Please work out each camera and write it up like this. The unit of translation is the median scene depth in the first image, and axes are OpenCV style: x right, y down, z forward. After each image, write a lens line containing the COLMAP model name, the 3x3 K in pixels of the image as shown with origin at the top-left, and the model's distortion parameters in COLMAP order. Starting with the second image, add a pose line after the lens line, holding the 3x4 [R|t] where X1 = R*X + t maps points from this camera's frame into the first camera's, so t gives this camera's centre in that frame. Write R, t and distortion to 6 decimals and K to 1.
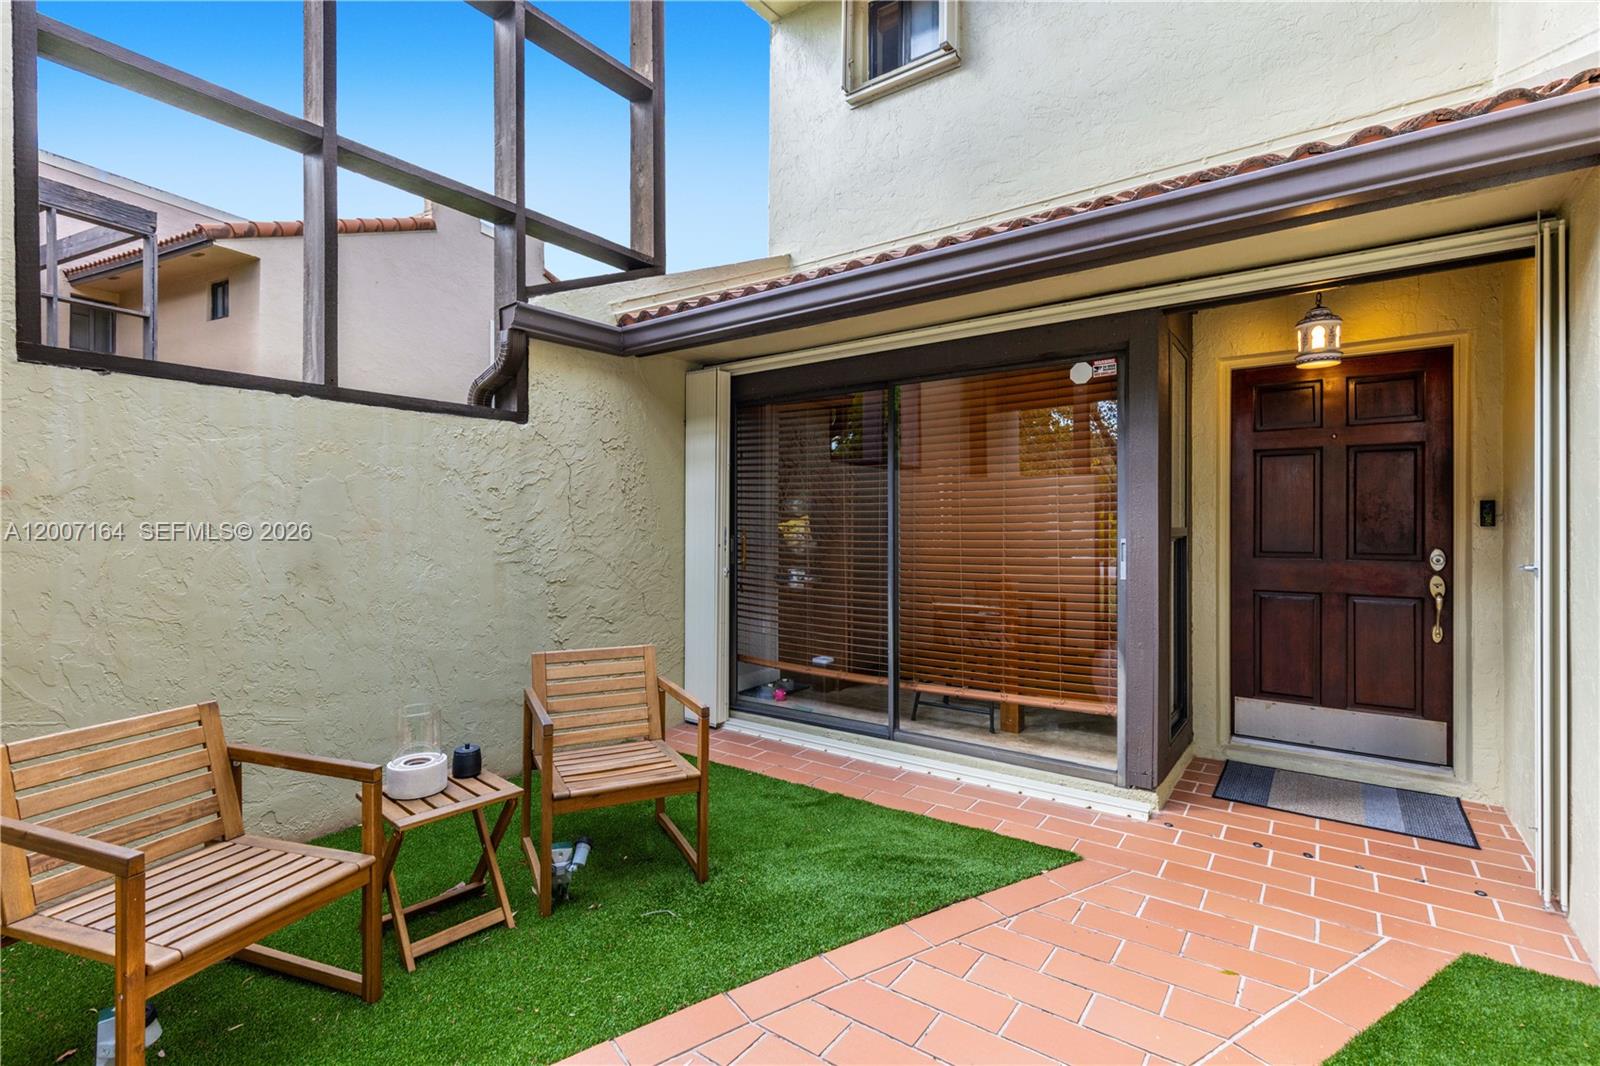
lens RADIAL K [[762.8, 0, 800.0], [0, 762.8, 533.0], [0, 0, 1]] dist [0.002112, 0.000309]
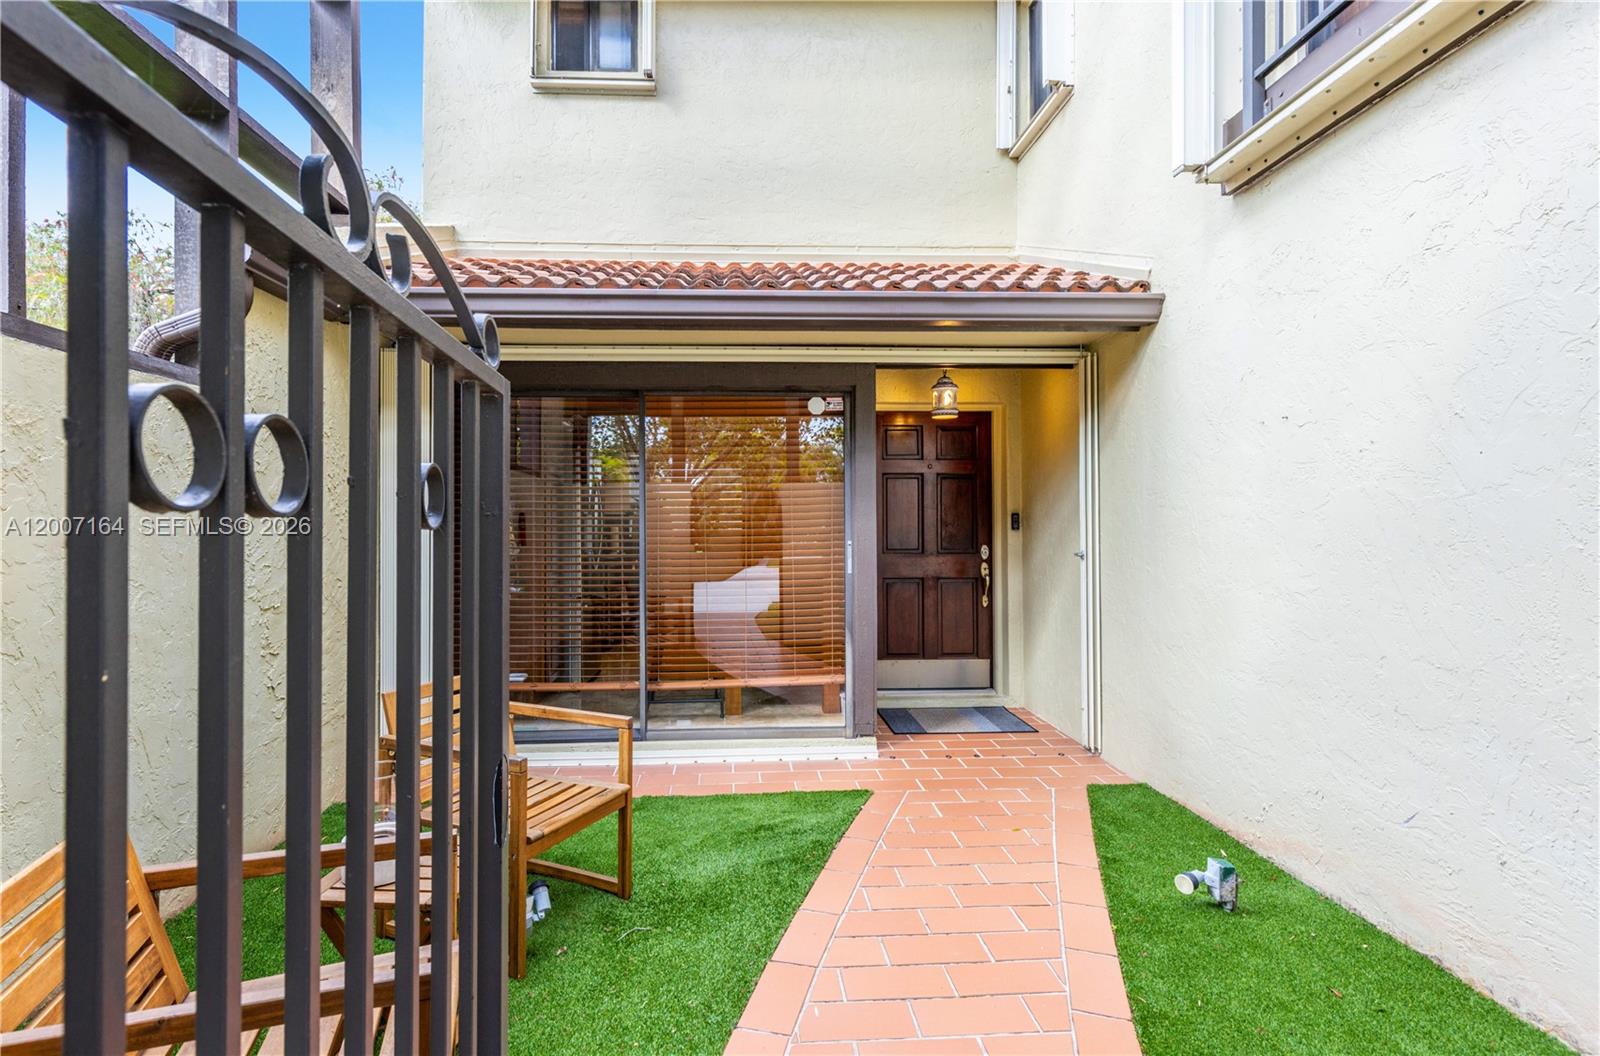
lens RADIAL K [[794.8, 0, 800.0], [0, 794.8, 528.0], [0, 0, 1]] dist [0.004251, 0.000435]
pose [[0.751142, -0.003050, 0.660134, -0.504022], [0.010385, 0.999920, -0.007197, -0.005017], [-0.660059, 0.012262, 0.751113, 0.066428]]
